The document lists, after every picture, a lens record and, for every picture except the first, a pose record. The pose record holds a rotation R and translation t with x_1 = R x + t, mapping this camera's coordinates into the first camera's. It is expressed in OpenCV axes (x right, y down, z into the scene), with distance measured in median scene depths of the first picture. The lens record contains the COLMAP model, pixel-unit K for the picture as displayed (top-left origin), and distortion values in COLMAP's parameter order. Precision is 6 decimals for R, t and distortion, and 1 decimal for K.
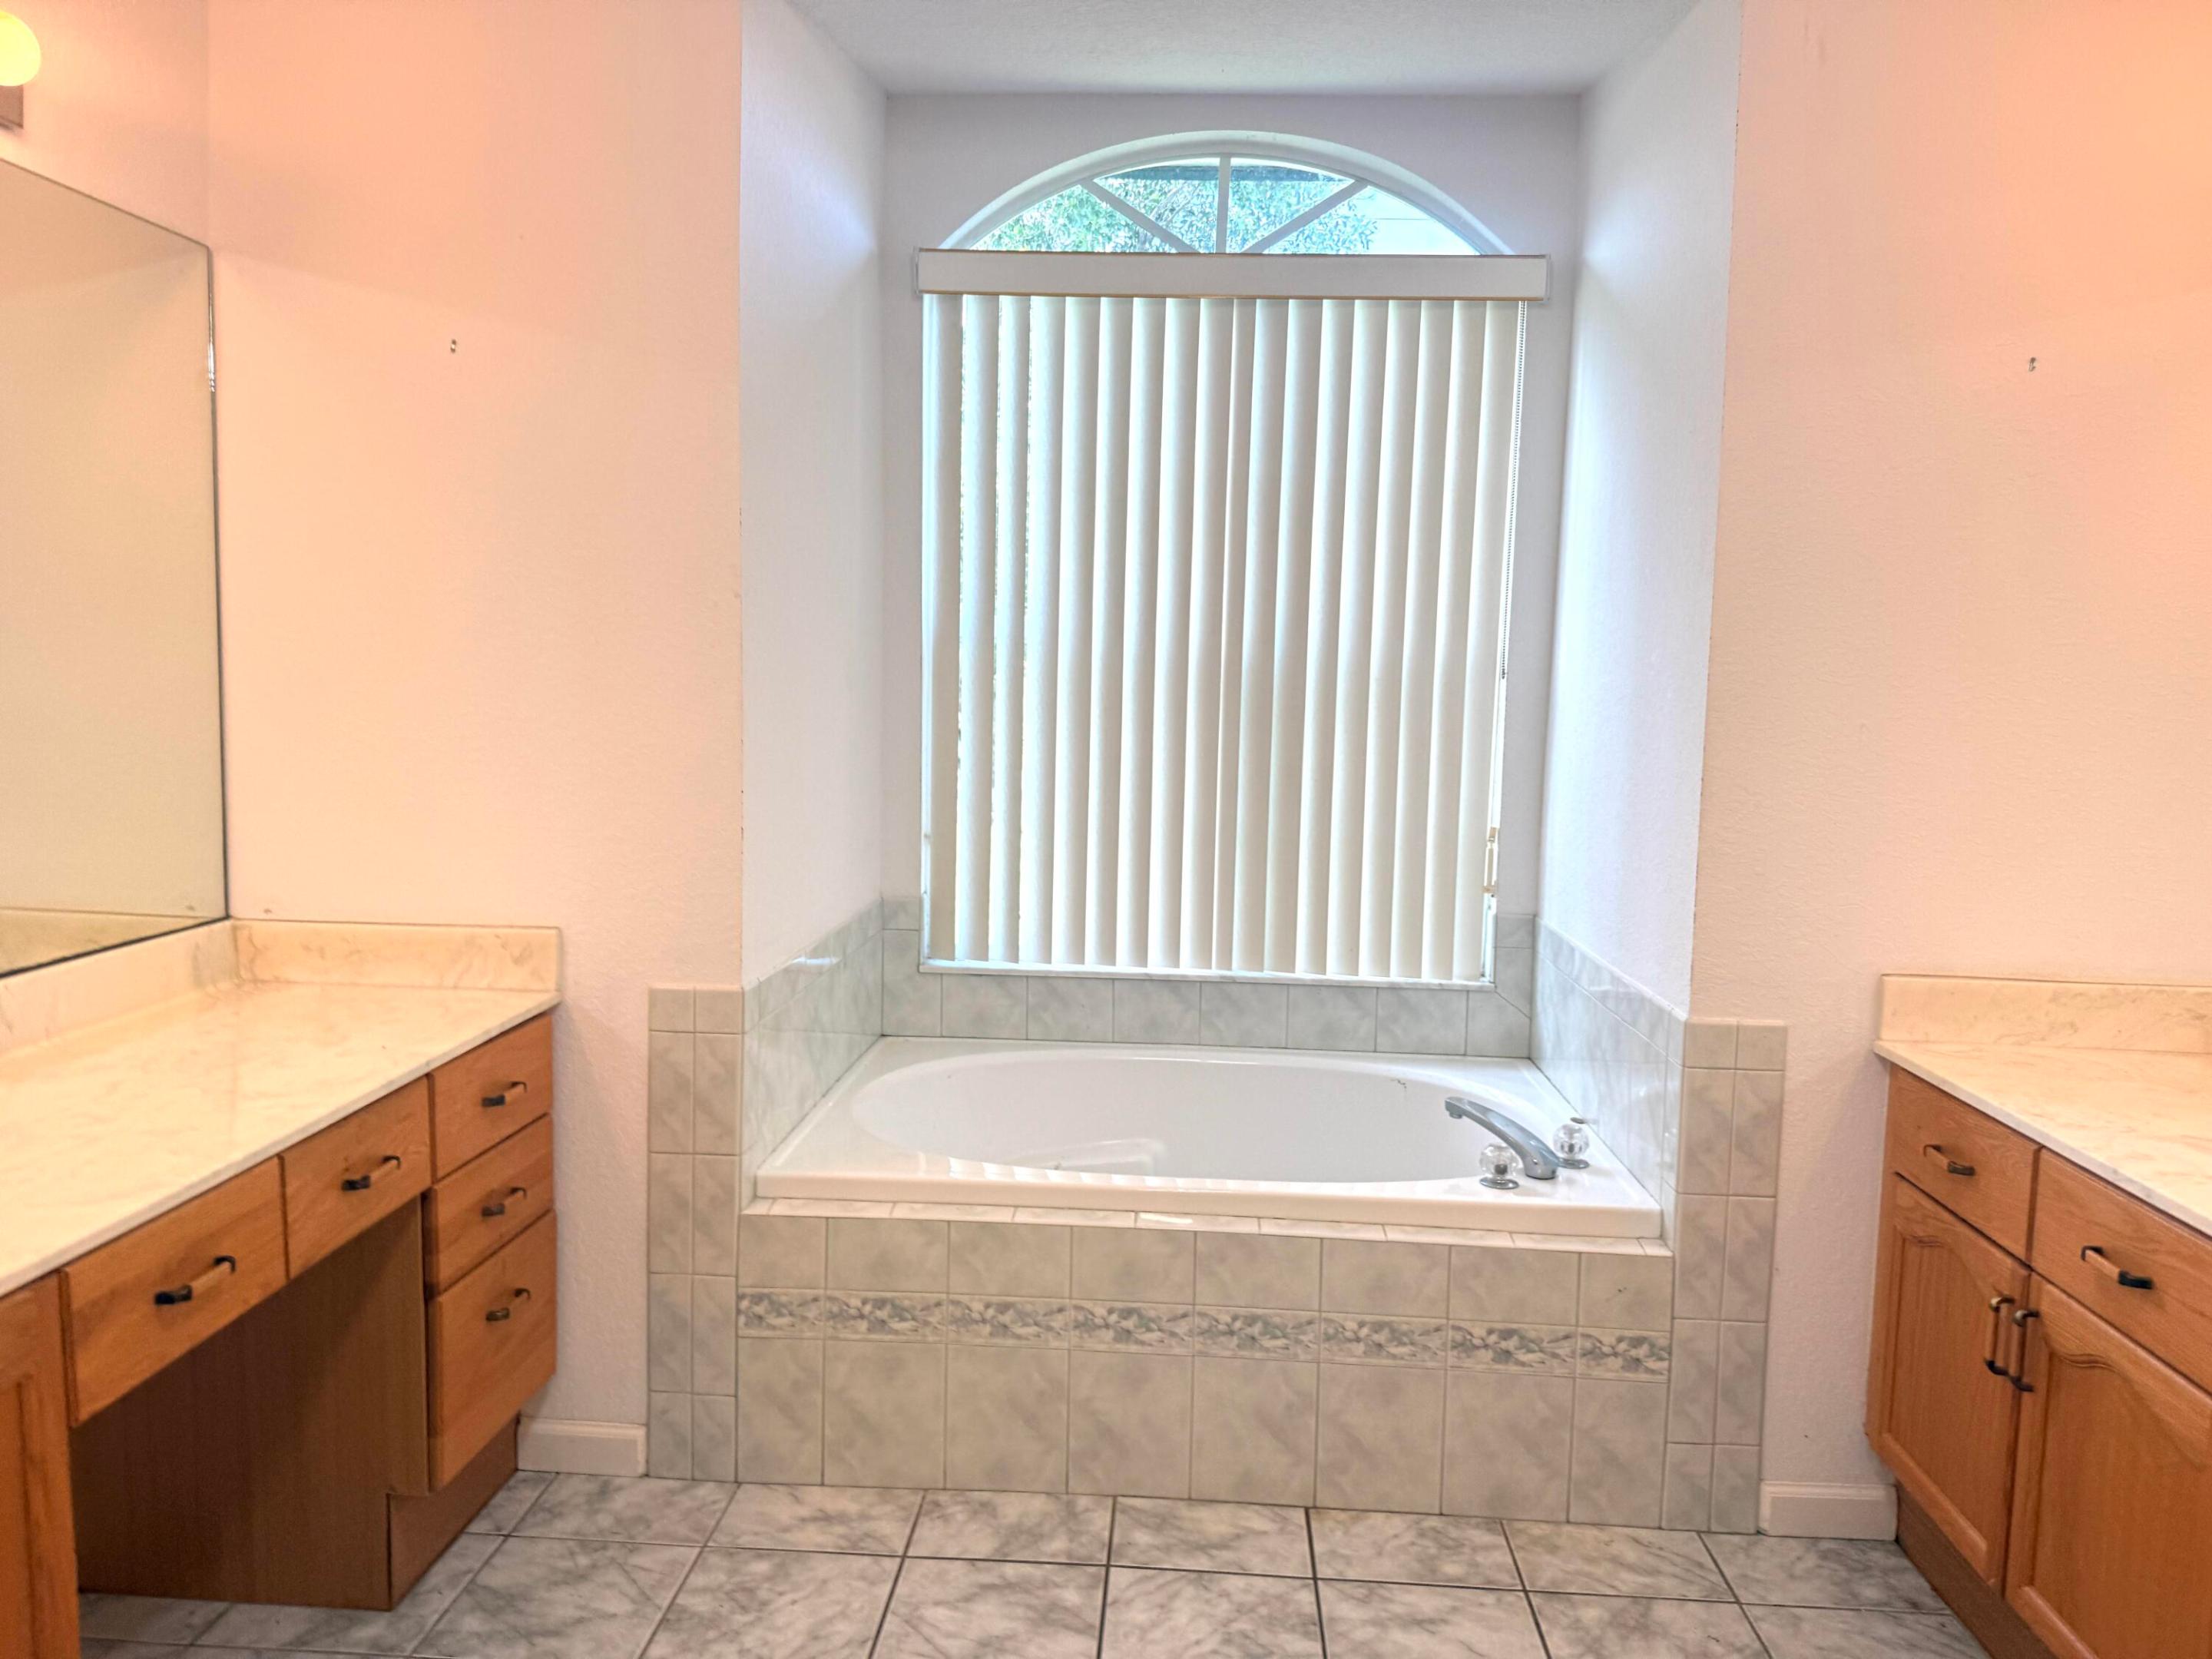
lens RADIAL K [[1573.6, 0, 1092.1], [0, 1573.6, 820.4], [0, 0, 1]] dist [0.025212, -0.040581]
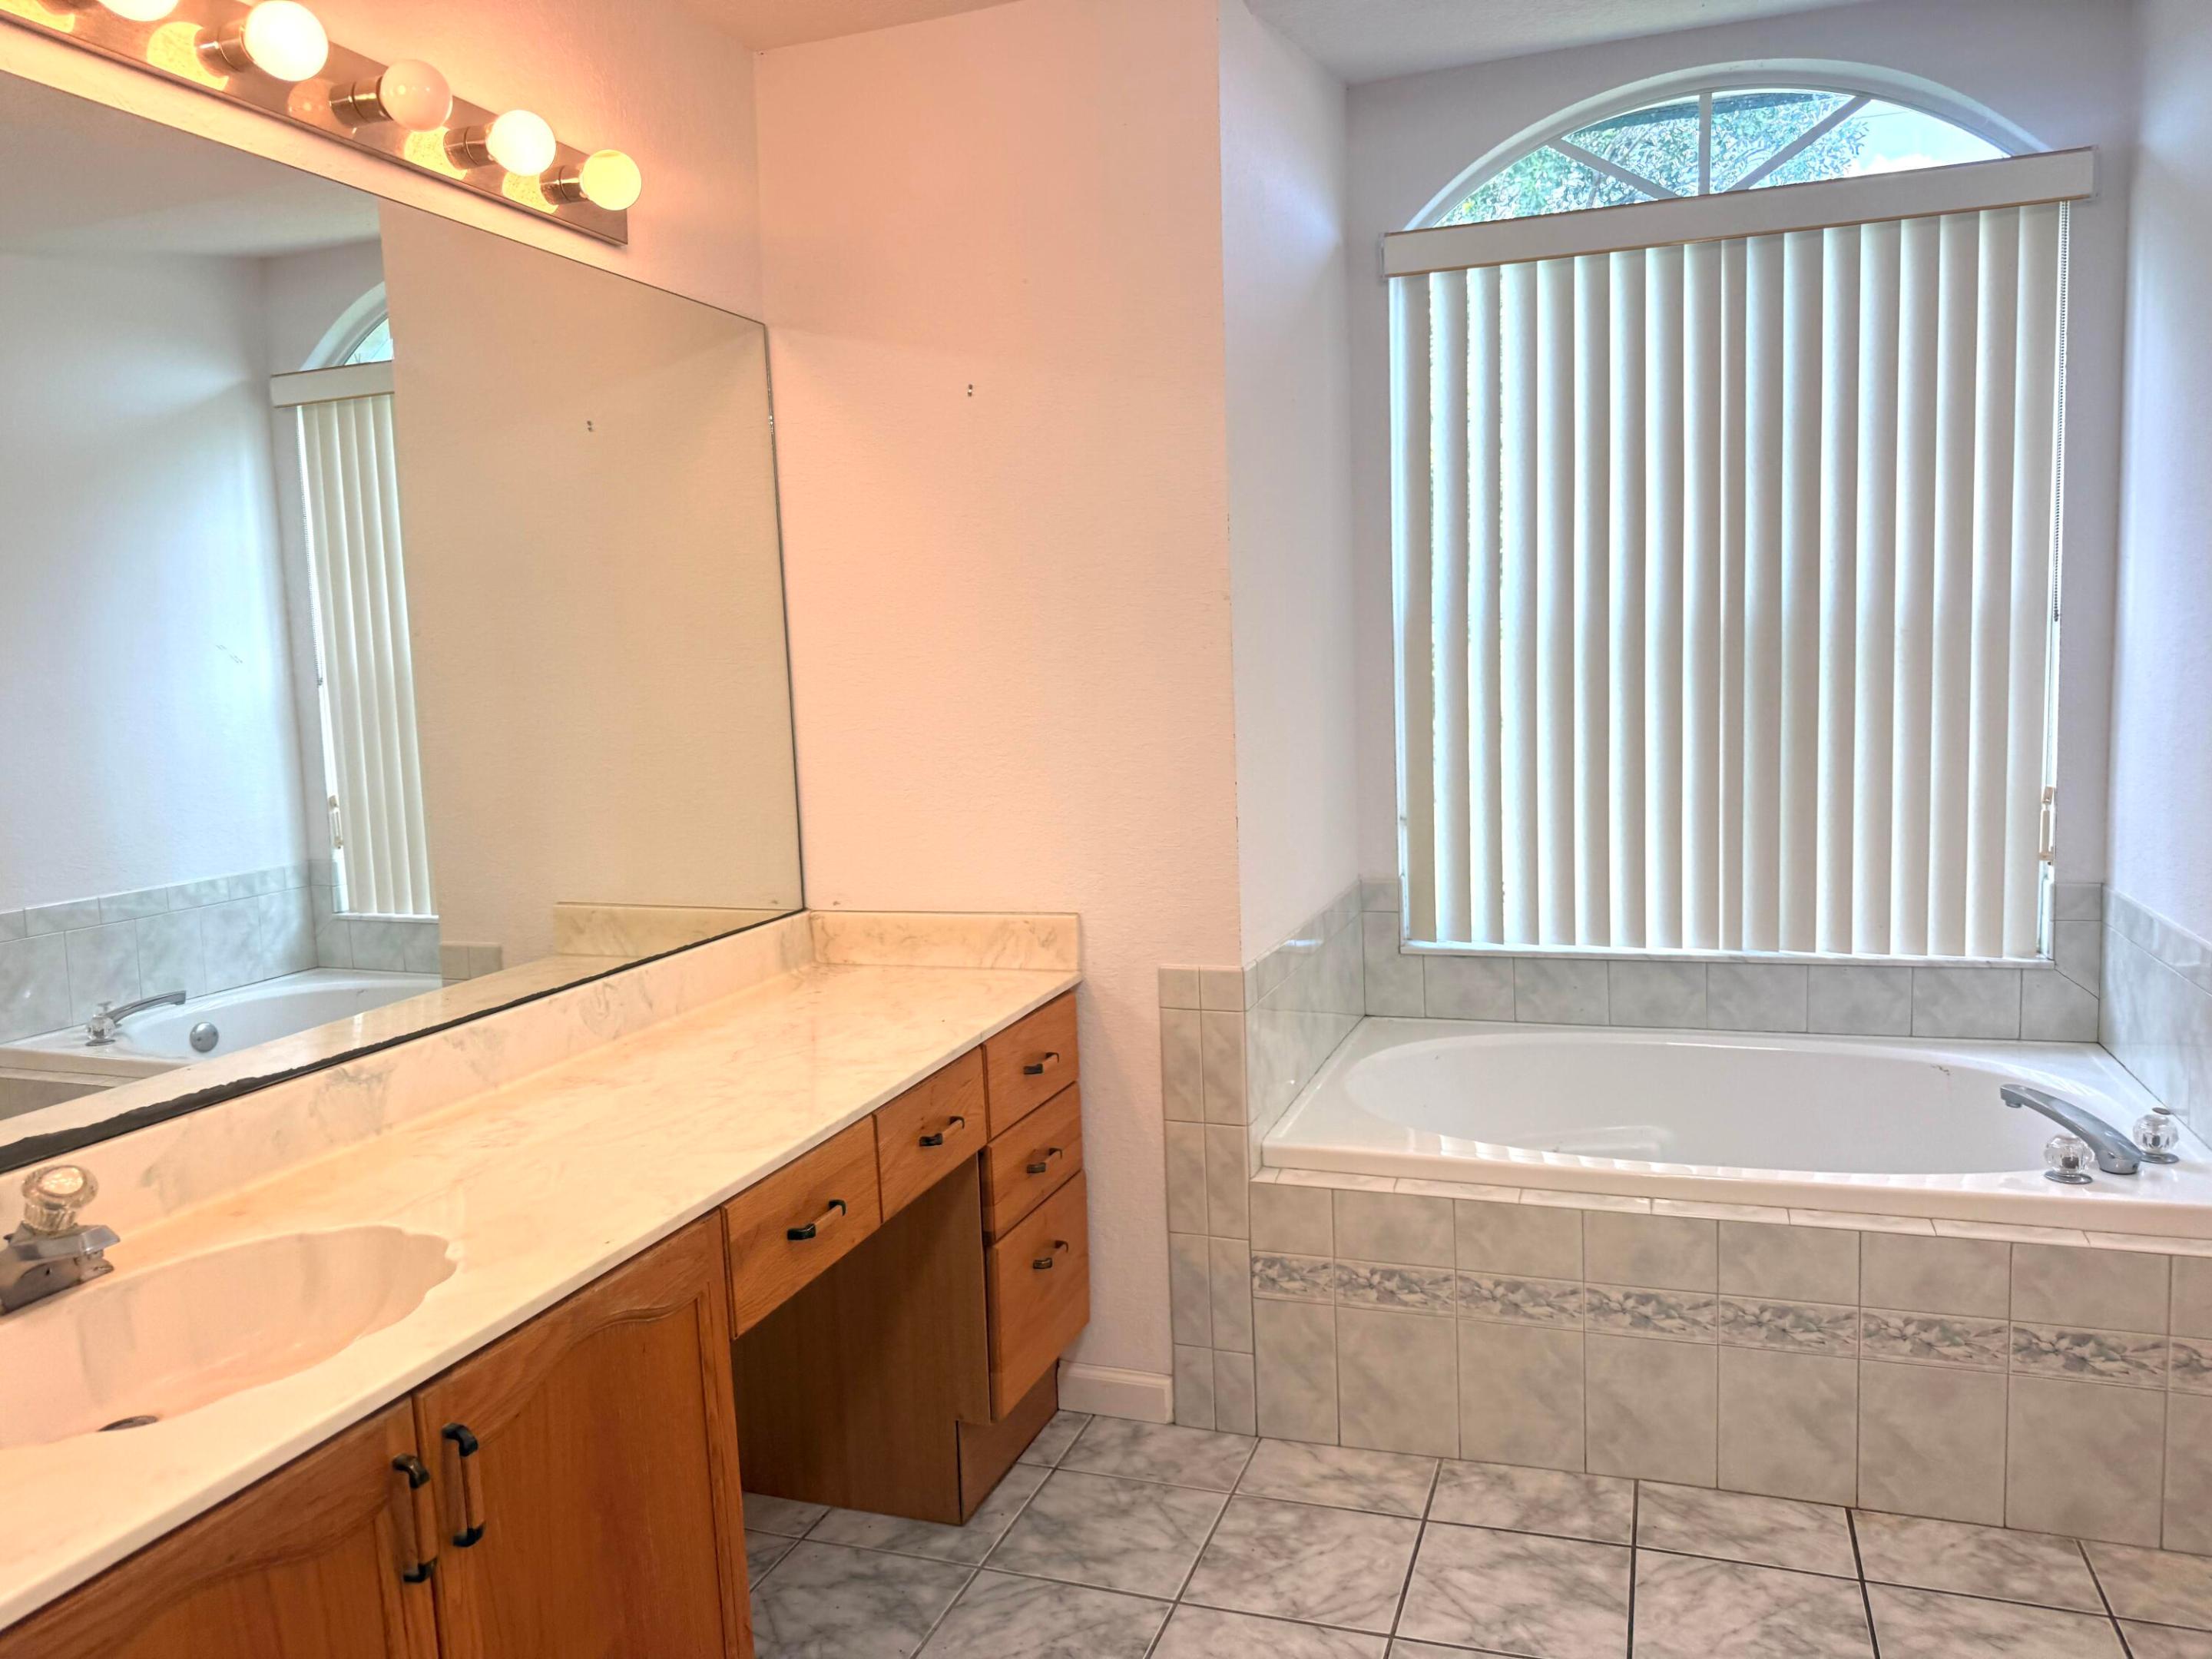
lens RADIAL K [[1573.6, 0, 1095.2], [0, 1573.6, 832.6], [0, 0, 1]] dist [0.025212, -0.040581]
pose [[0.958360, -0.031328, -0.283839, -0.017433], [0.036561, 0.999245, 0.013154, -0.002517], [0.283213, -0.022983, 0.958782, -0.034852]]
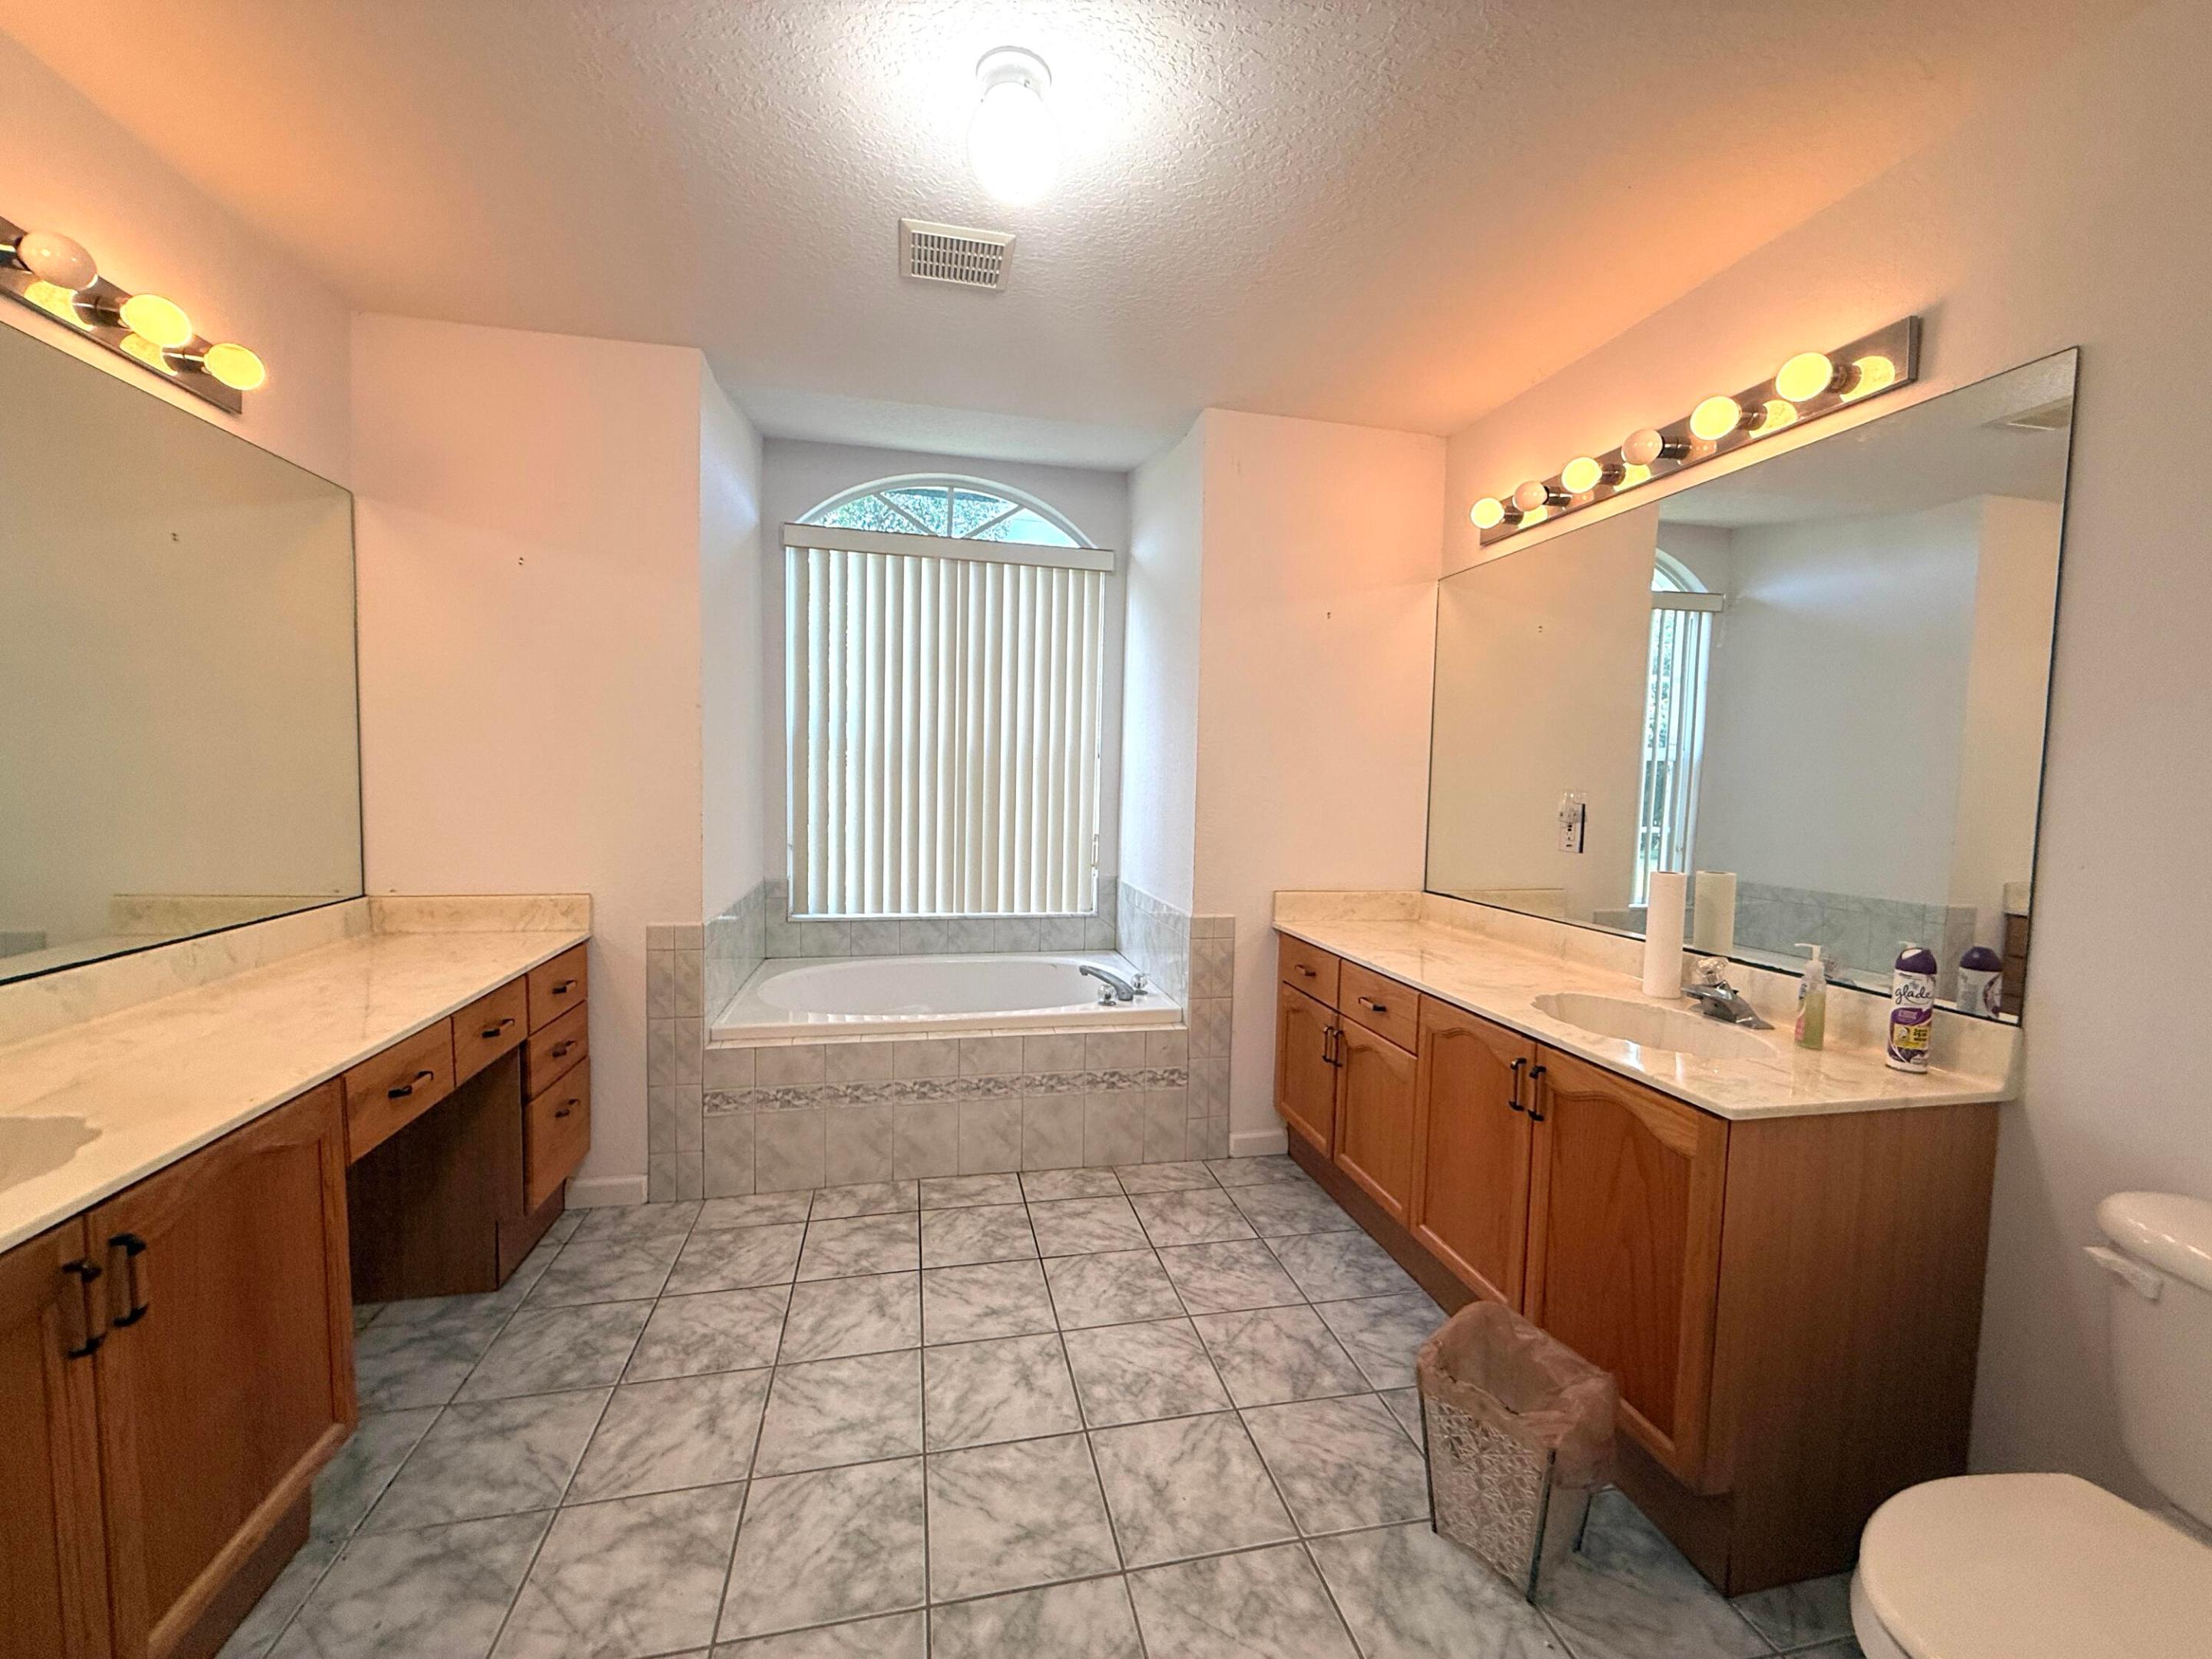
lens RADIAL K [[879.5, 0, 1100.0], [0, 879.5, 832.0], [0, 0, 1]] dist [0.000763, -0.000444]
pose [[0.962366, -0.019010, 0.271092, -0.056606], [0.024374, 0.999568, -0.016434, 0.029246], [-0.270663, 0.022423, 0.962413, -0.099162]]
